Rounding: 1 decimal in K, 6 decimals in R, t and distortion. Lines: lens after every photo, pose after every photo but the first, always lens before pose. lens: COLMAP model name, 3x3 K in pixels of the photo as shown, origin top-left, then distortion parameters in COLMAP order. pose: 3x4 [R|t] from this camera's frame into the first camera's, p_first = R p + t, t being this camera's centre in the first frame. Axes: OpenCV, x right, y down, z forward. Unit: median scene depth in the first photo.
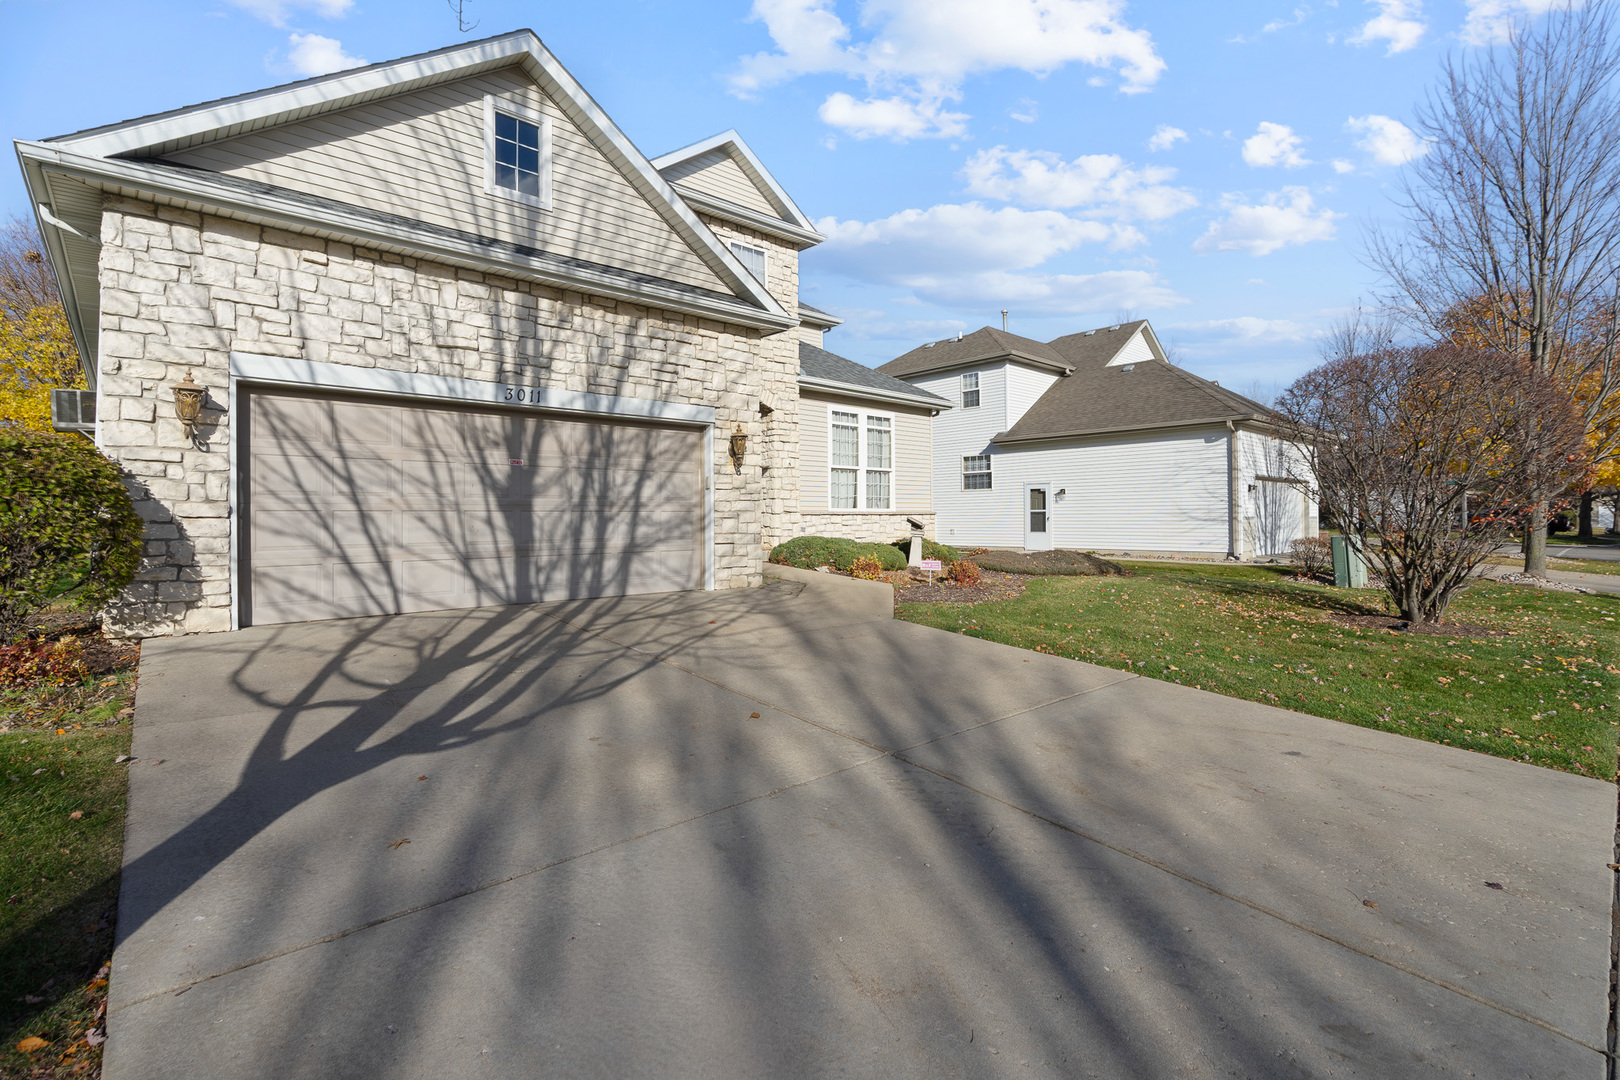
lens RADIAL K [[742.1, 0, 807.5], [0, 742.1, 518.7], [0, 0, 1]] dist [0.000355, -0.000018]
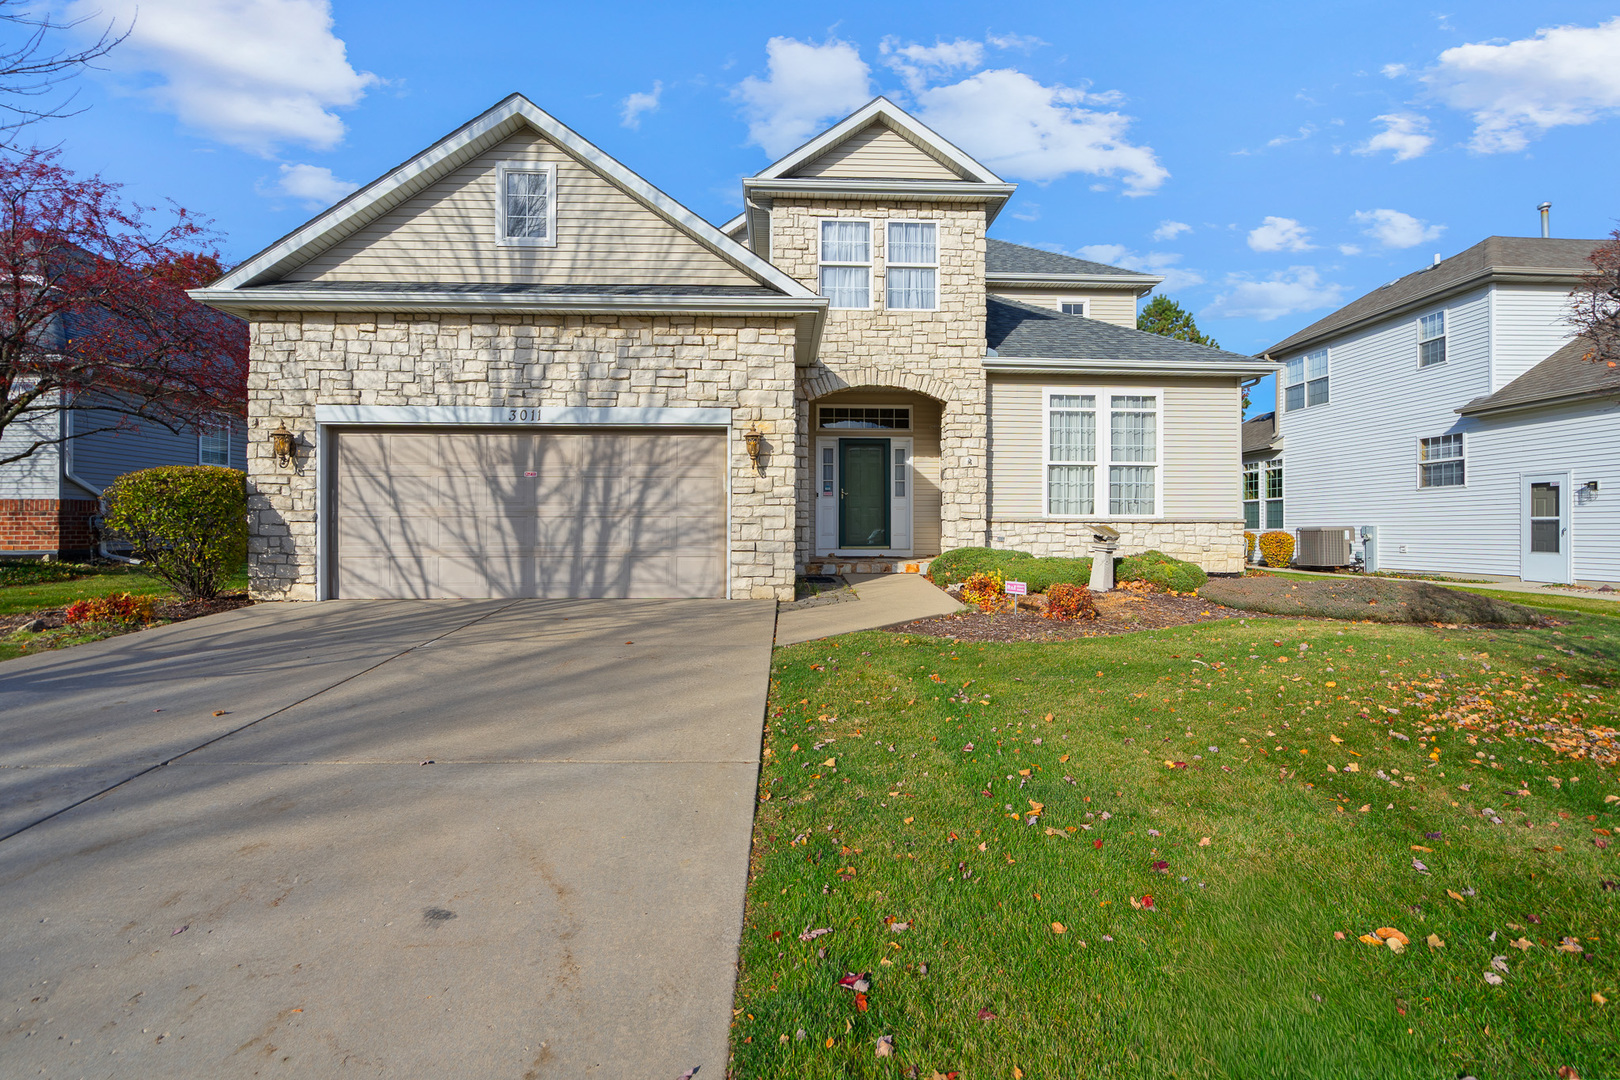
lens RADIAL K [[731.4, 0, 820.4], [0, 731.4, 525.6], [0, 0, 1]] dist [-0.004594, 0.000072]
pose [[0.768238, 0.006946, -0.640126, 0.655286], [-0.007463, 0.999970, 0.001894, -0.003747], [0.640121, 0.003322, 0.768267, 0.418147]]
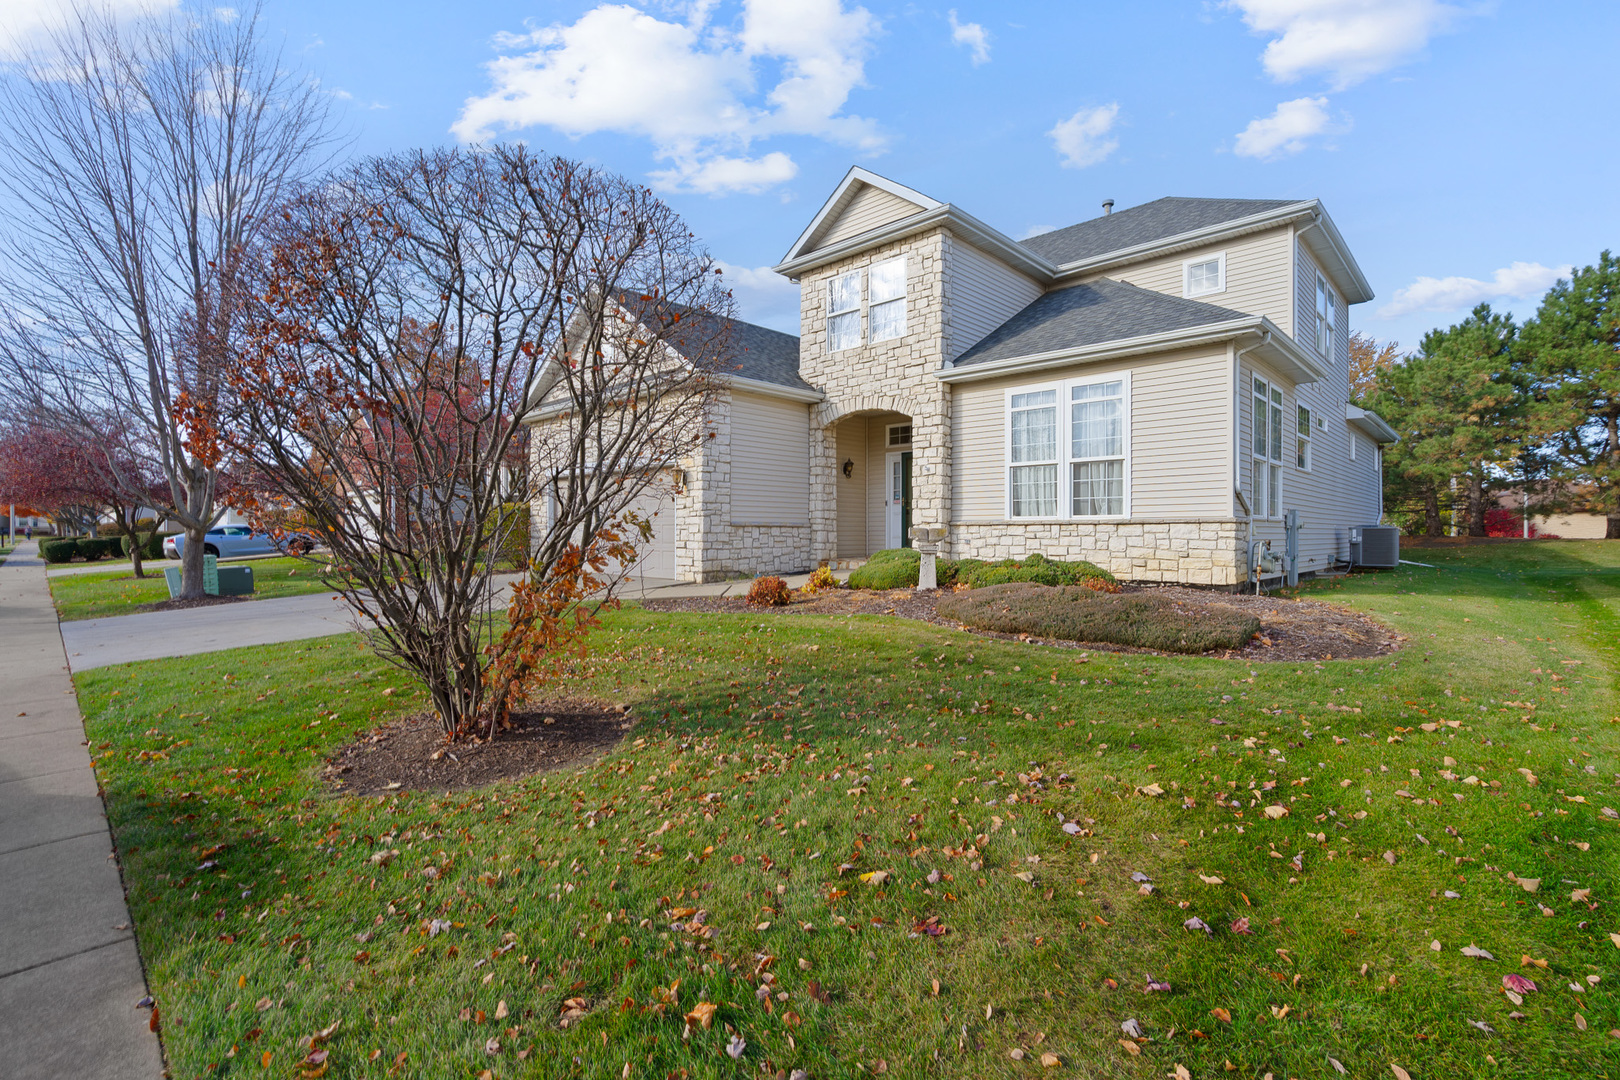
lens RADIAL K [[742.5, 0, 810.0], [0, 742.5, 540.0], [0, 0, 1]] dist [0.000299, 0.000058]
pose [[0.073859, 0.016016, -0.997140, 1.520784], [0.000980, 0.999869, 0.016132, -0.005260], [0.997268, -0.002169, 0.073834, 1.341449]]
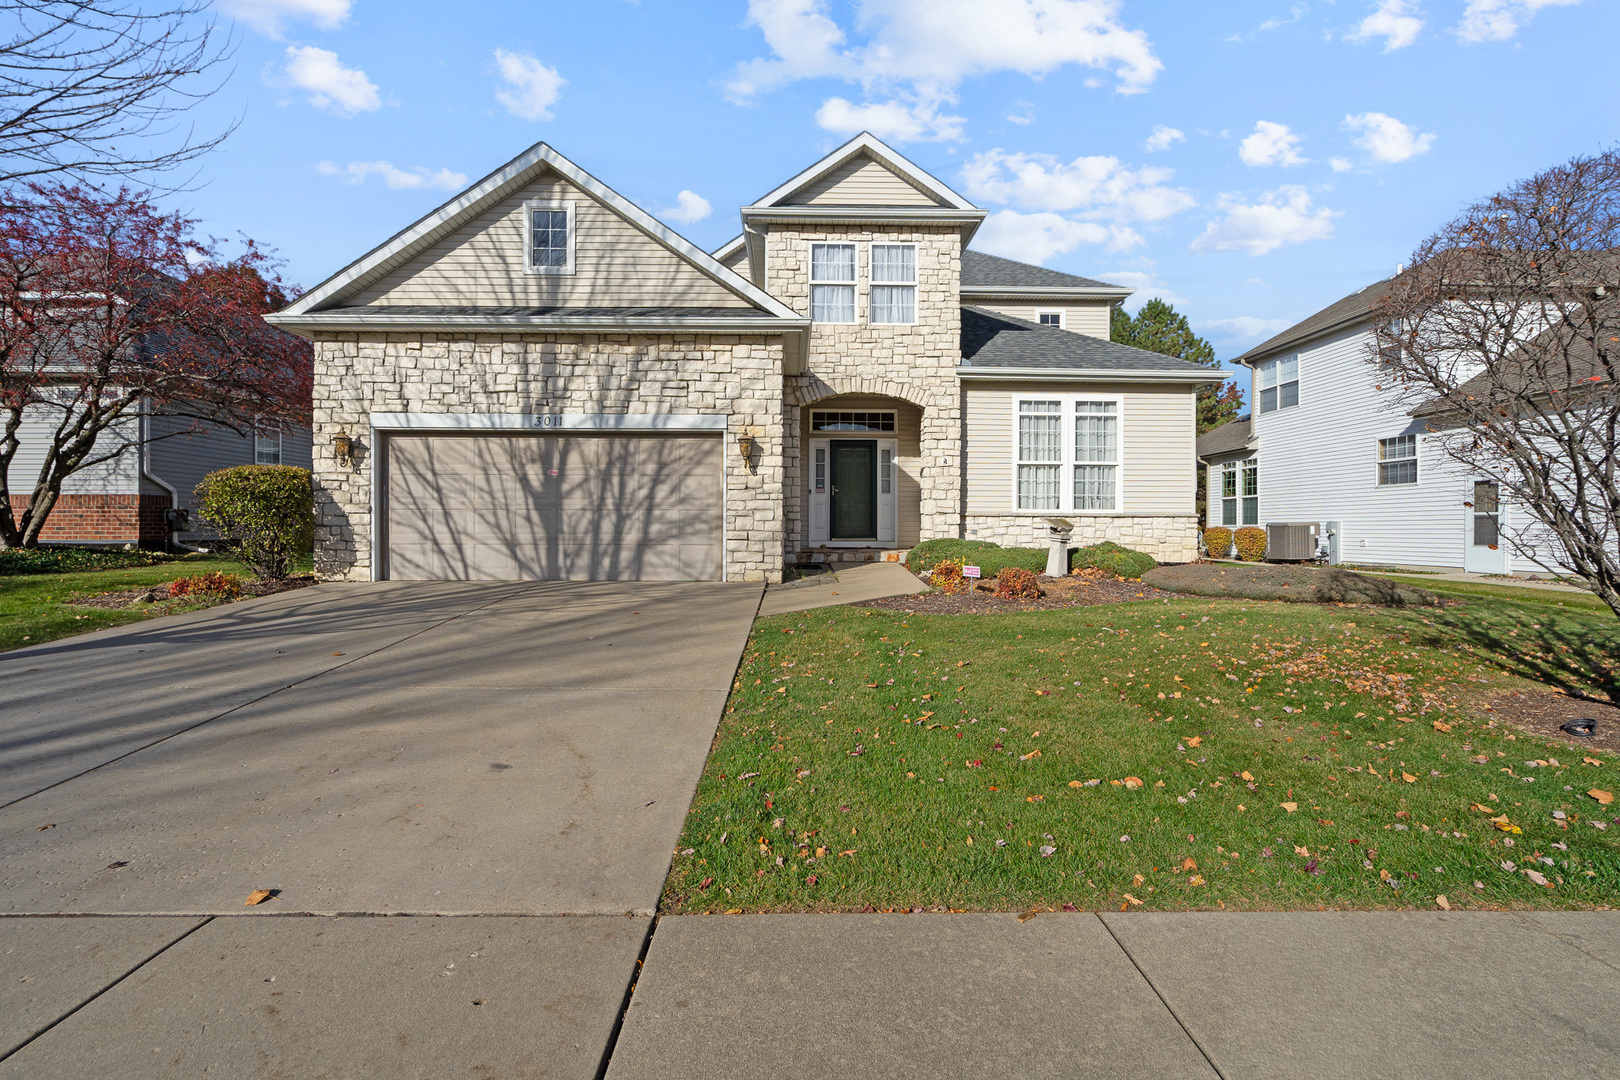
lens RADIAL K [[717.0, 0, 803.9], [0, 717.0, 529.7], [0, 0, 1]] dist [-0.001828, -0.000351]
pose [[0.751920, 0.014146, -0.659102, 0.759056], [-0.009444, 0.999898, 0.010686, 0.006142], [0.659186, -0.001810, 0.751977, 0.333632]]
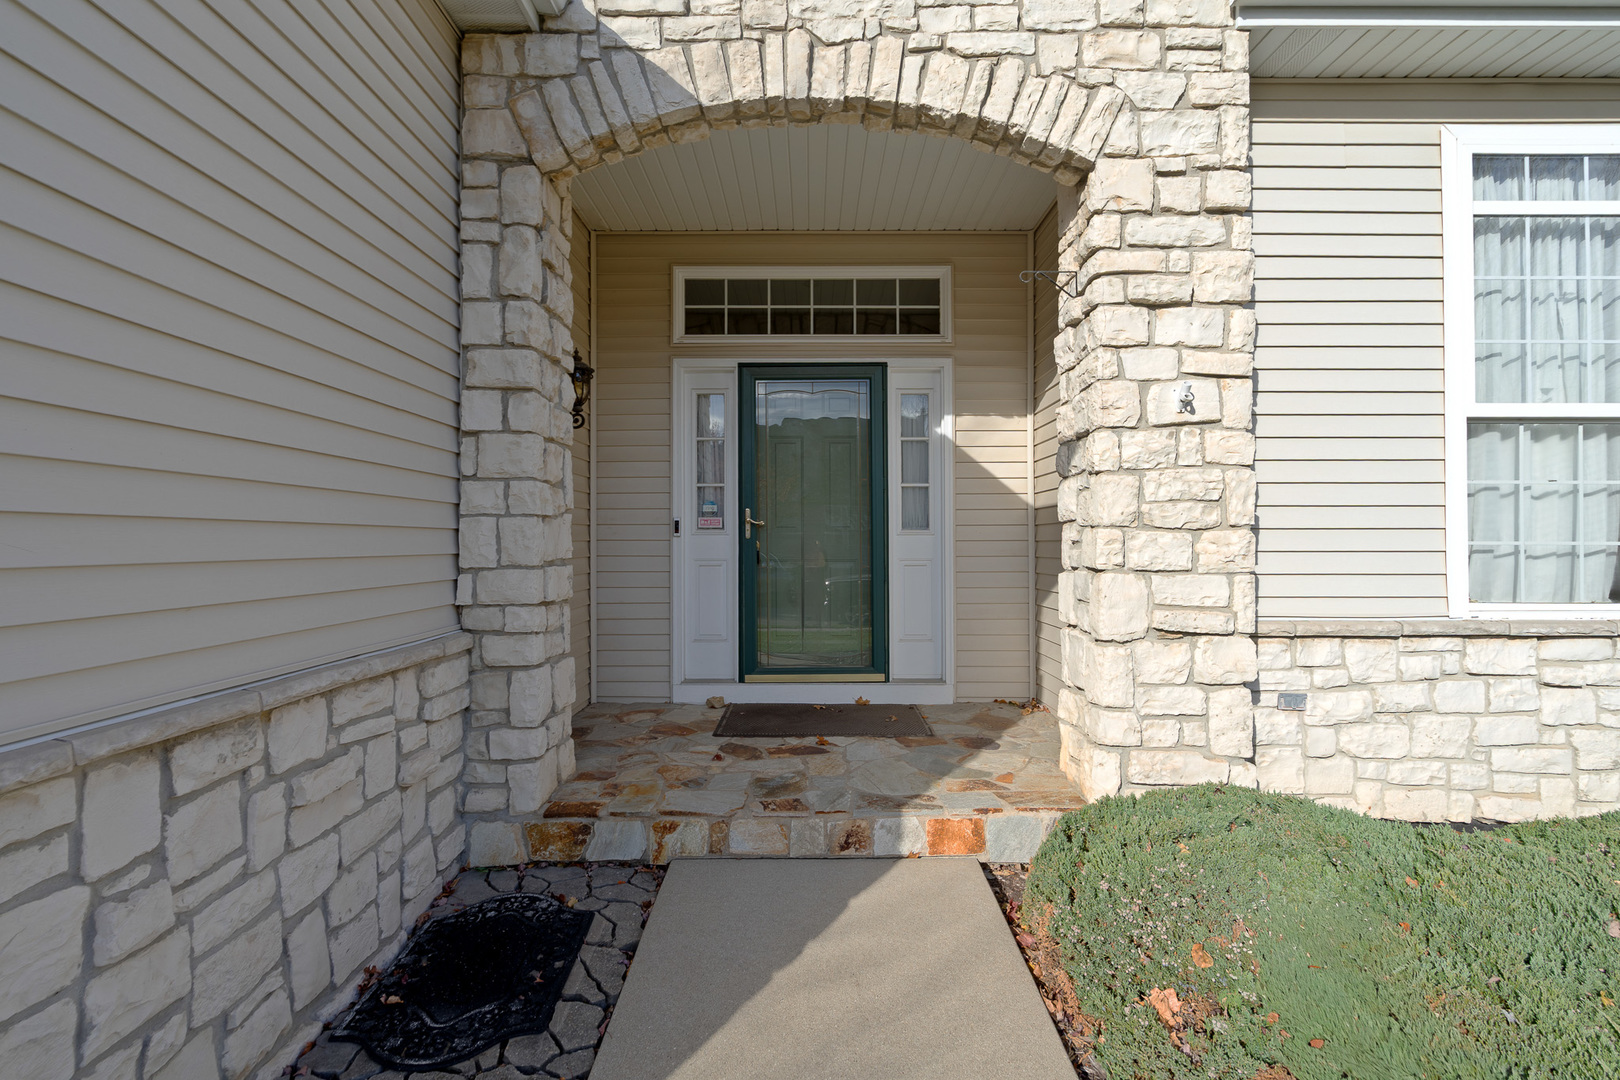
lens RADIAL K [[755.2, 0, 811.6], [0, 755.2, 530.4], [0, 0, 1]] dist [-0.000805, -0.000069]
pose [[0.742860, -0.001412, -0.669445, 0.068839], [-0.003233, 0.999979, -0.005697, -0.063704], [0.669439, 0.006397, 0.742840, 1.316918]]
